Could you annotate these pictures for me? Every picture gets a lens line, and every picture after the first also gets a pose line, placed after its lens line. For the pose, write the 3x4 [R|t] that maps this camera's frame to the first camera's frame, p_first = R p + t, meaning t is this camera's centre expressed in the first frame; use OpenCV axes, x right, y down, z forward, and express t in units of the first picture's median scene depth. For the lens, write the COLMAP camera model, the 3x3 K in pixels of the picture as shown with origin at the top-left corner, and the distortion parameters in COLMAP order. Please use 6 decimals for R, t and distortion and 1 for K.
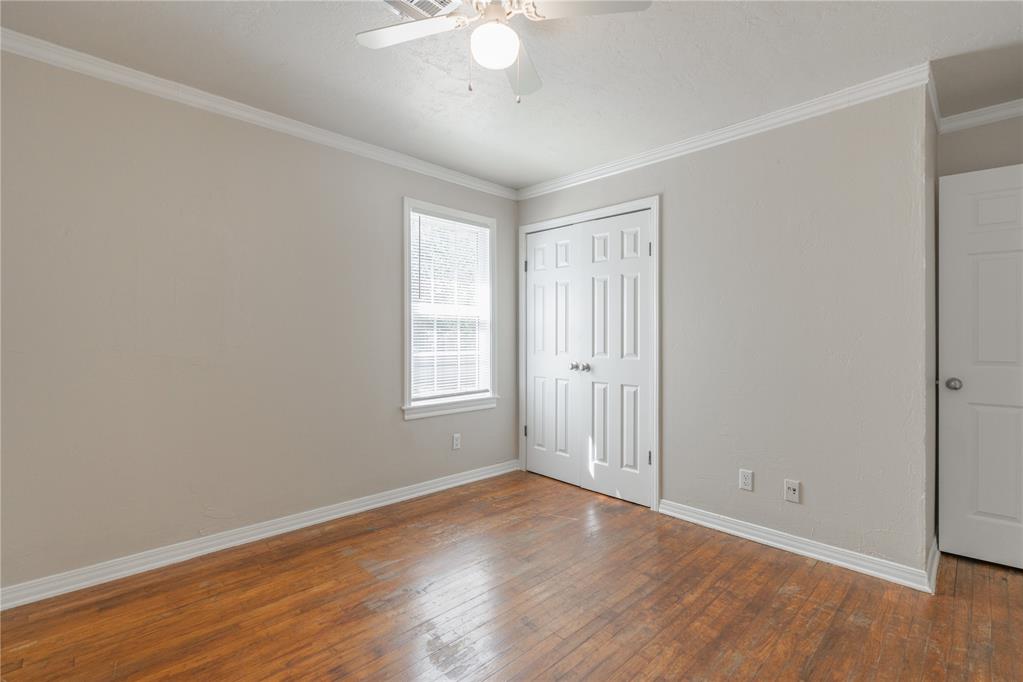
lens RADIAL K [[460.4, 0, 506.6], [0, 460.4, 336.1], [0, 0, 1]] dist [-0.010323, 0.003022]
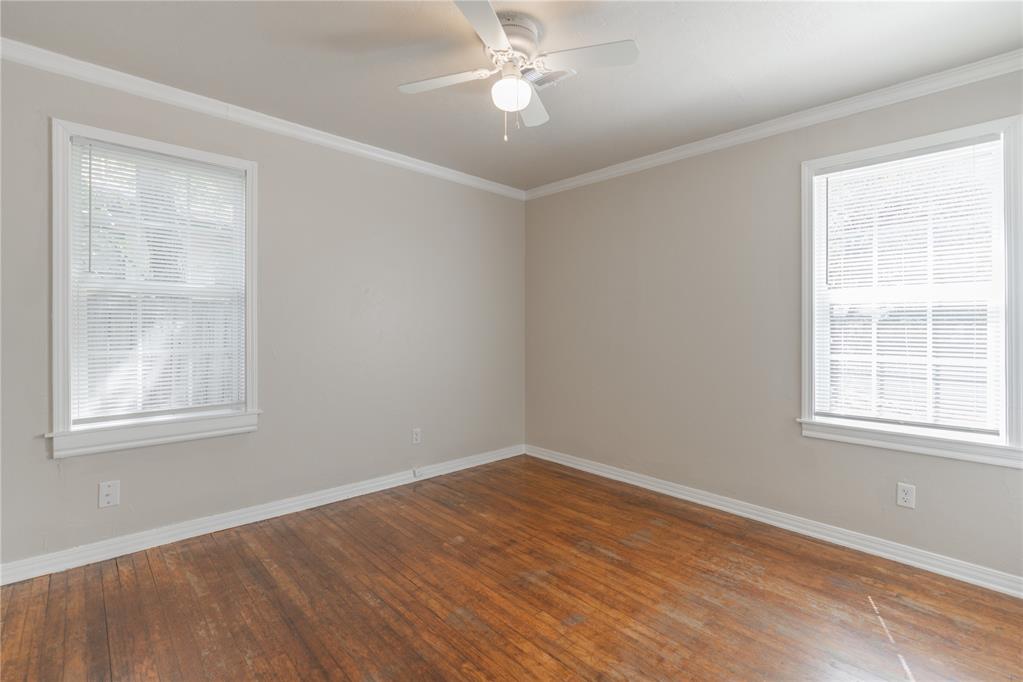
lens RADIAL K [[460.4, 0, 525.5], [0, 460.4, 336.8], [0, 0, 1]] dist [-0.010323, 0.003022]
pose [[0.008866, 0.010222, -0.999908, 0.649336], [-0.011399, 0.999884, 0.010121, 0.004780], [0.999896, 0.011308, 0.008981, 0.552015]]
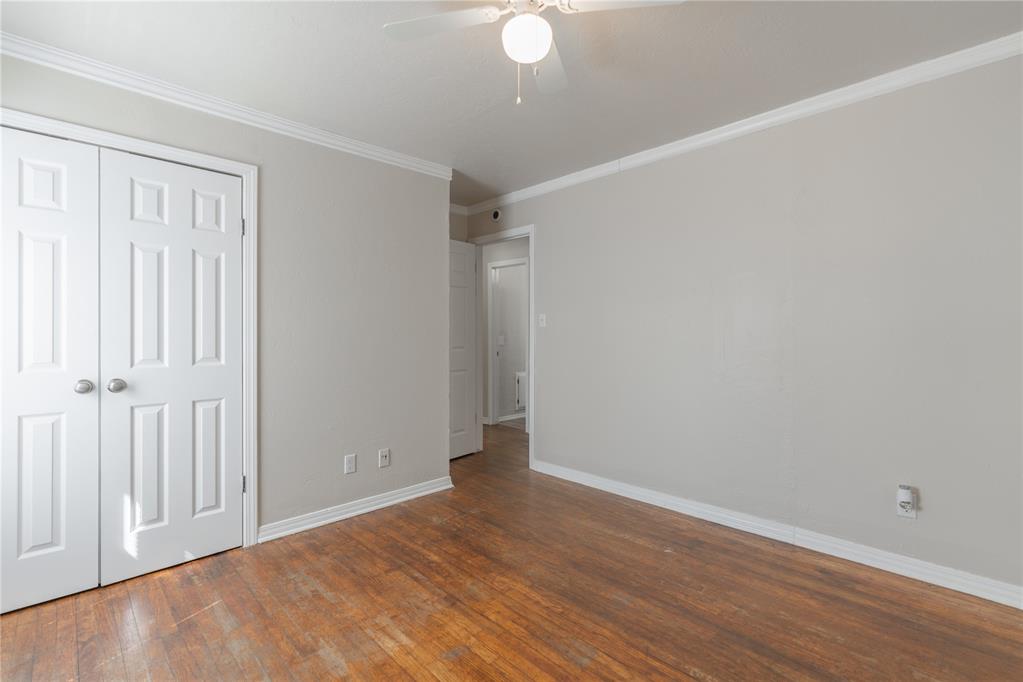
lens RADIAL K [[460.4, 0, 522.9], [0, 460.4, 329.1], [0, 0, 1]] dist [-0.010323, 0.003022]
pose [[-0.022398, 0.004501, 0.999739, -0.541004], [0.003398, 0.999984, -0.004426, -0.003631], [-0.999743, 0.003298, -0.022413, 0.556616]]
